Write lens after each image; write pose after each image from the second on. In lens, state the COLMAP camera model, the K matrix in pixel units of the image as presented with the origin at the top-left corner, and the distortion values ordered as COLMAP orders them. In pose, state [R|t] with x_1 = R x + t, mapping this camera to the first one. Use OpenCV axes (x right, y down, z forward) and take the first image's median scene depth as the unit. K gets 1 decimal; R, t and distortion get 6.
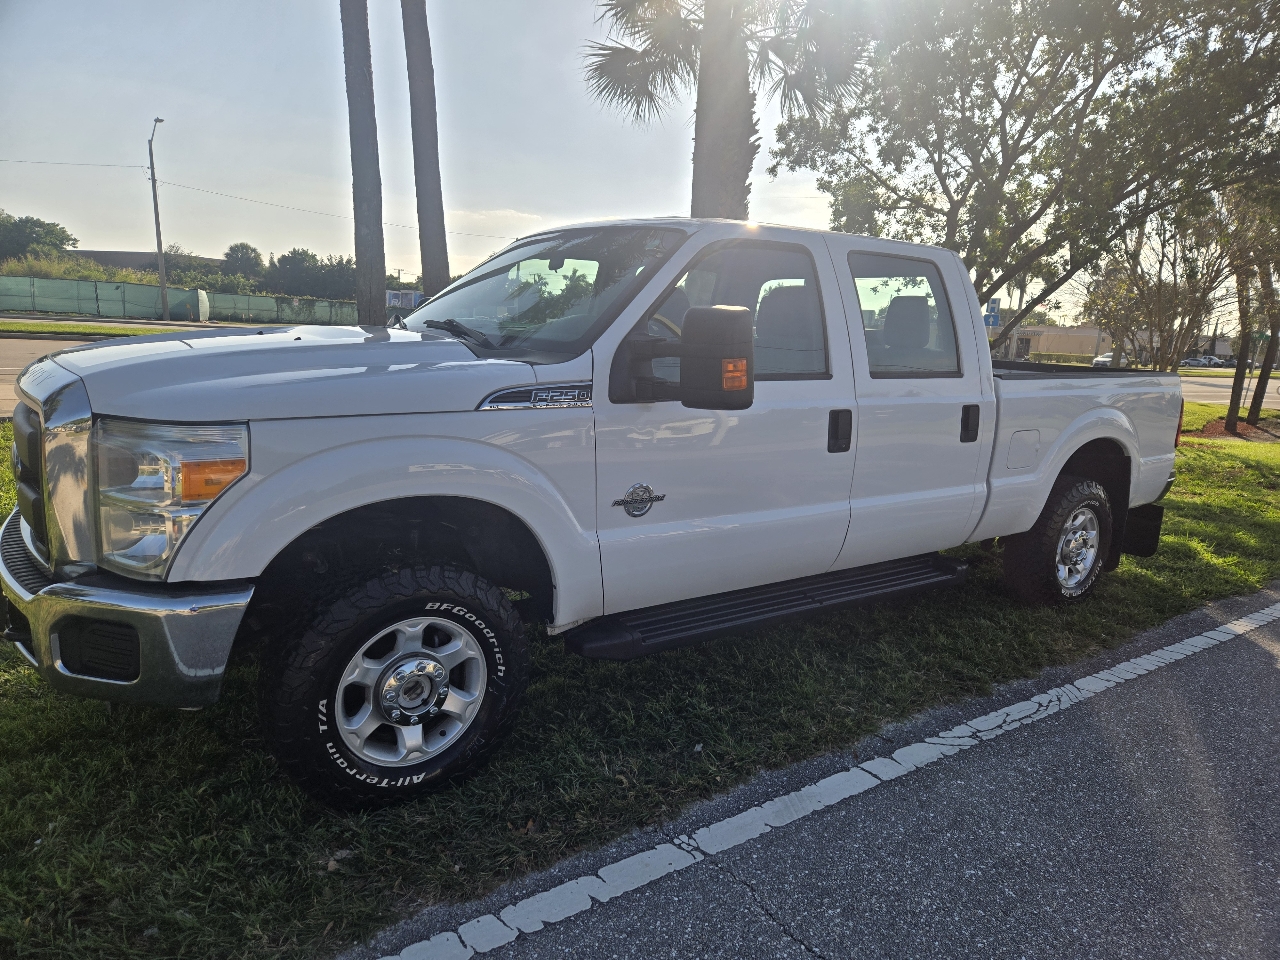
lens RADIAL K [[883.1, 0, 670.0], [0, 883.1, 476.9], [0, 0, 1]] dist [0.054378, -0.046085]
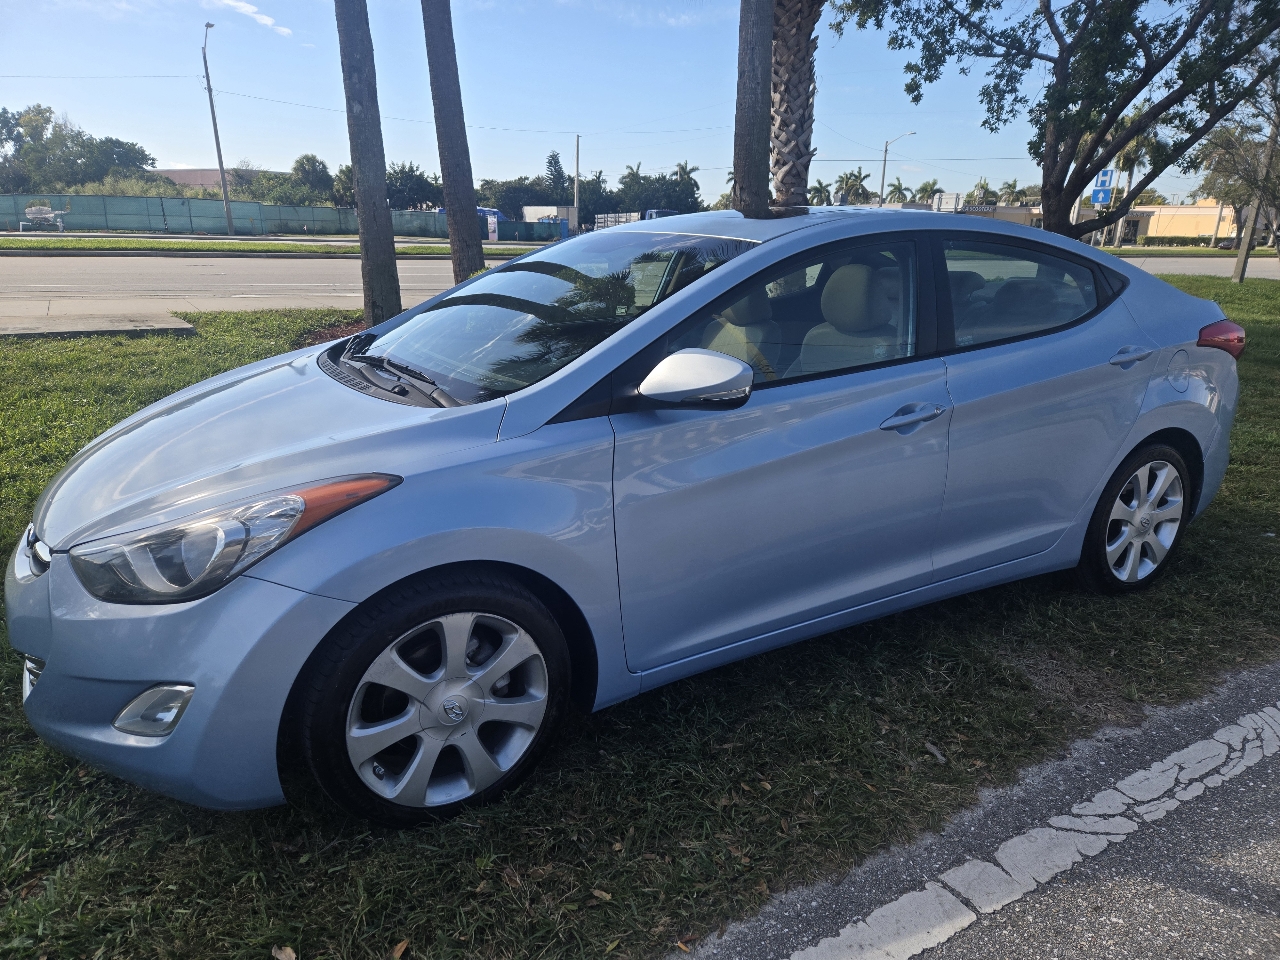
lens RADIAL K [[883.1, 0, 641.9], [0, 883.1, 482.5], [0, 0, 1]] dist [0.054378, -0.046085]
pose [[0.993845, -0.005295, -0.110656, 0.064684], [0.017573, 0.993746, 0.110277, -0.012953], [0.109380, -0.111543, 0.987722, 0.329821]]
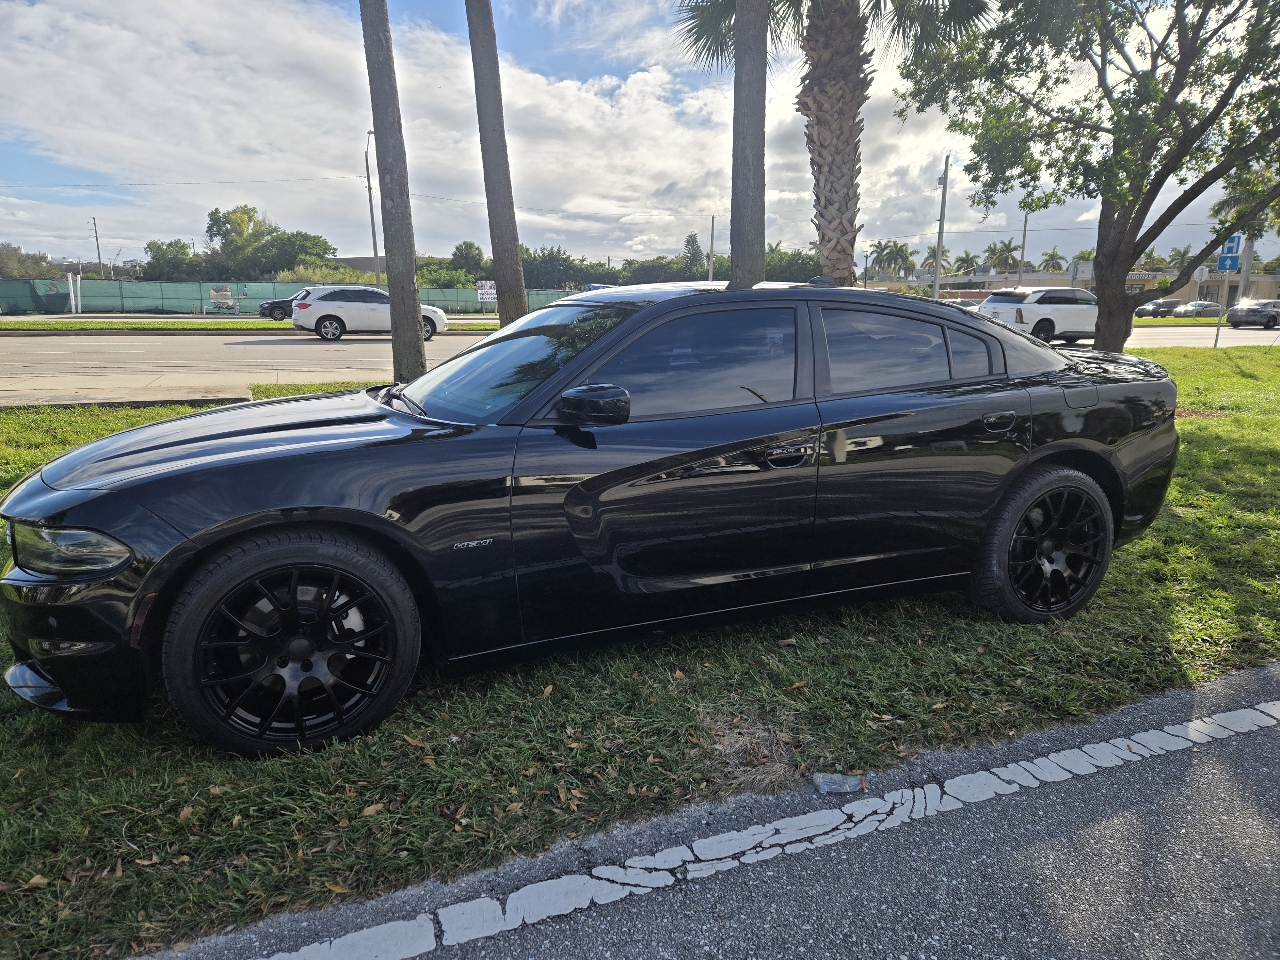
lens RADIAL K [[883.1, 0, 640.7], [0, 883.1, 469.2], [0, 0, 1]] dist [0.054378, -0.046085]
pose [[0.963463, -0.000081, -0.267840, 0.433847], [0.004168, 0.999883, 0.014689, -0.004112], [0.267807, -0.015269, 0.963351, 0.343287]]
